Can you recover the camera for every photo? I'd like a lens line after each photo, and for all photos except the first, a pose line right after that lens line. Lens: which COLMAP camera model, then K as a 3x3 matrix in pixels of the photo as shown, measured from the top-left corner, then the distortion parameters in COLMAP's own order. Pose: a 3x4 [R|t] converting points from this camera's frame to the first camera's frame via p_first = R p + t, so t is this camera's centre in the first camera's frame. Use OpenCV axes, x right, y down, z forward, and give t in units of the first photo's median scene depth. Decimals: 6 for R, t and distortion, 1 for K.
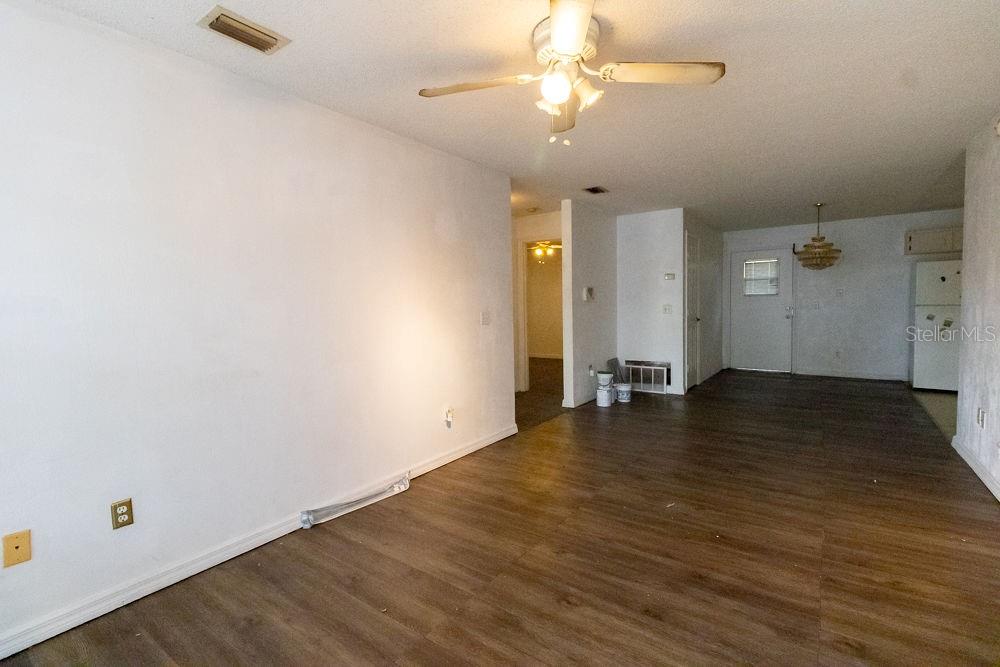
lens RADIAL K [[460.5, 0, 500.4], [0, 460.5, 325.6], [0, 0, 1]] dist [0.000994, 0.000089]
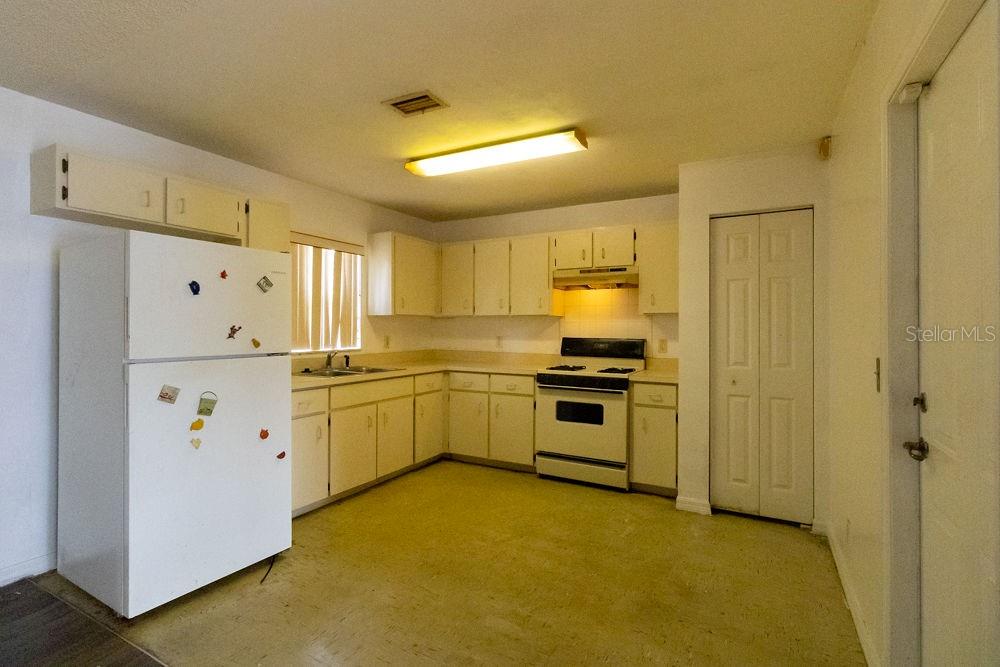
lens RADIAL K [[460.5, 0, 500.4], [0, 460.5, 325.6], [0, 0, 1]] dist [0.000994, 0.000089]
pose [[-0.113319, 0.021451, 0.993327, 0.551666], [0.047774, 0.998728, -0.016118, -0.051304], [-0.992409, 0.045629, -0.114200, 0.777738]]
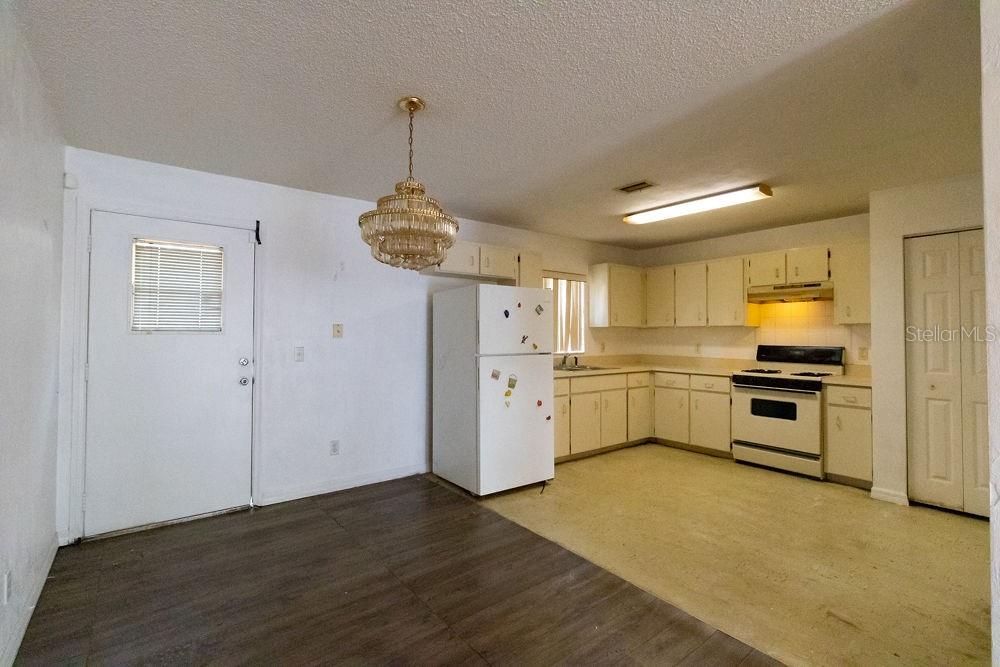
lens RADIAL K [[460.5, 0, 500.4], [0, 460.5, 325.6], [0, 0, 1]] dist [0.000994, 0.000089]
pose [[0.287876, 0.037925, 0.956916, 0.339824], [0.039854, 0.997876, -0.051538, -0.050383], [-0.956838, 0.052973, 0.285753, 0.803201]]
